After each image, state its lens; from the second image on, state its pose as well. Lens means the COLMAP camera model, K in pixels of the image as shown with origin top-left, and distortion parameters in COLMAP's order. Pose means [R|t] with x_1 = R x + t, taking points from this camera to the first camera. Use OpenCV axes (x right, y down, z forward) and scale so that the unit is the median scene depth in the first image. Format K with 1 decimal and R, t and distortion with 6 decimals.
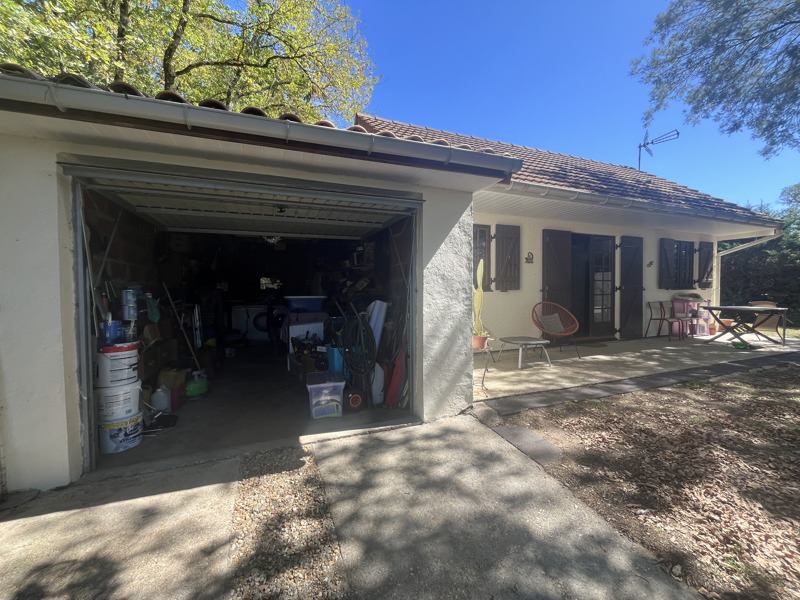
lens RADIAL K [[323.8, 0, 400.0], [0, 323.8, 300.0], [0, 0, 1]] dist [-0.001041, -0.000122]
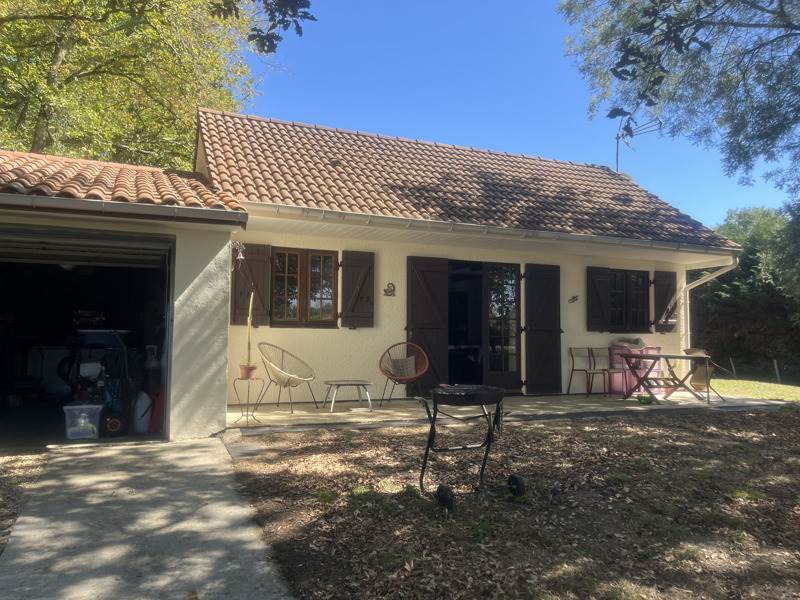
lens RADIAL K [[606.7, 0, 400.0], [0, 606.7, 300.0], [0, 0, 1]] dist [0.061878, 0.000497]
pose [[0.999854, 0.015382, 0.007499, 0.360043], [-0.014589, 0.995242, -0.096334, 0.040913], [-0.008945, 0.096211, 0.995321, -0.483539]]
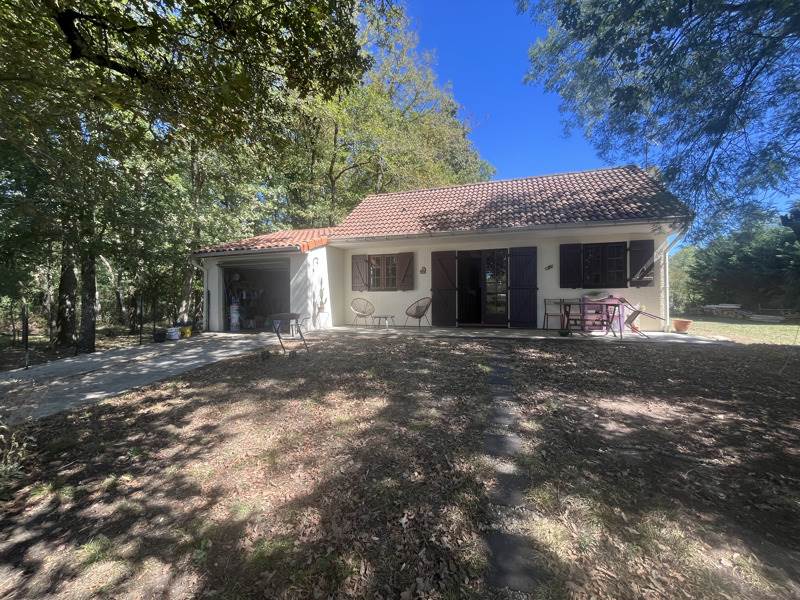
lens RADIAL K [[323.8, 0, 400.0], [0, 323.8, 300.0], [0, 0, 1]] dist [-0.001041, -0.000122]
pose [[0.767541, 0.004518, -0.640984, 1.168988], [-0.018658, 0.999709, -0.015295, 0.038995], [0.640729, 0.023699, 0.767402, -0.270606]]
